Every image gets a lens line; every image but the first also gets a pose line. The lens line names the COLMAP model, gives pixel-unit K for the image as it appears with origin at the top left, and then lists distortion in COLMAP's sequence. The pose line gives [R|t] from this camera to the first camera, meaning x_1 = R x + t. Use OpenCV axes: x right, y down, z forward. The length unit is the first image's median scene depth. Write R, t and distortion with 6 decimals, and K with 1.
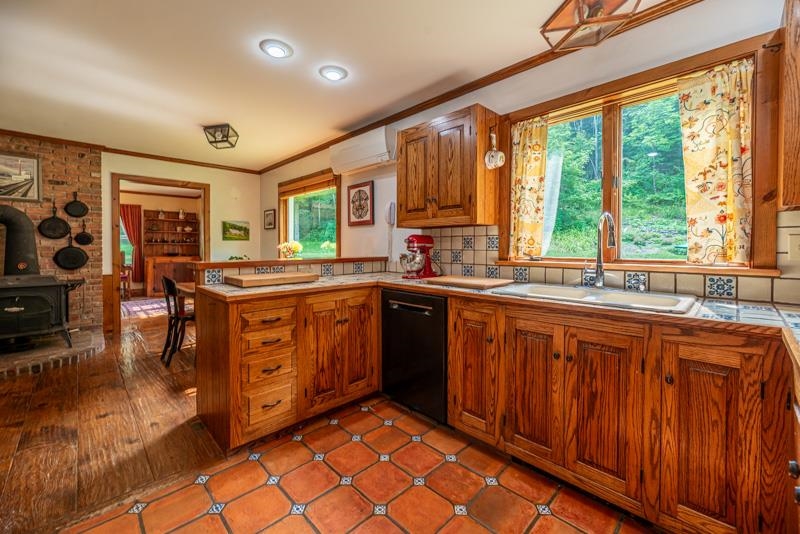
lens RADIAL K [[339.1, 0, 399.5], [0, 339.1, 250.0], [0, 0, 1]] dist [0.001050, -0.000131]
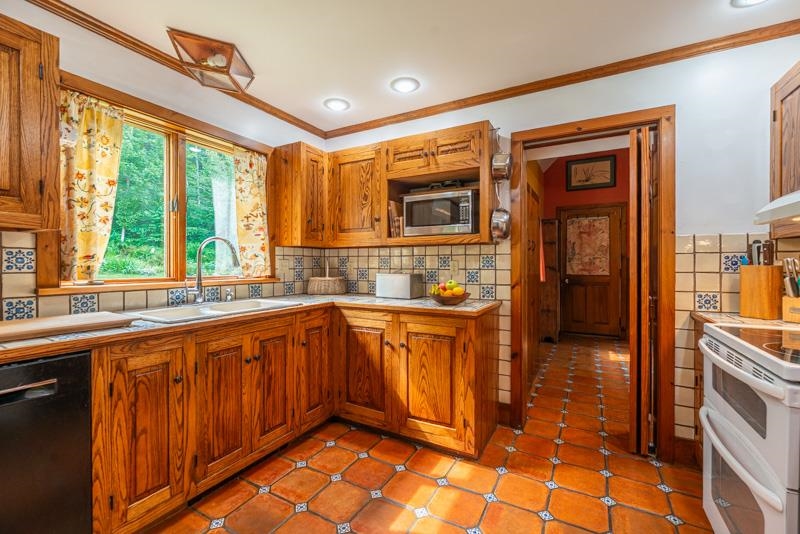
lens RADIAL K [[338.2, 0, 395.0], [0, 338.2, 267.4], [0, 0, 1]] dist [-0.000320, 0.000045]
pose [[-0.279287, -0.004732, 0.960196, -0.316773], [0.013828, 0.999864, 0.008949, -0.003430], [-0.960108, 0.015777, -0.279184, 0.340070]]
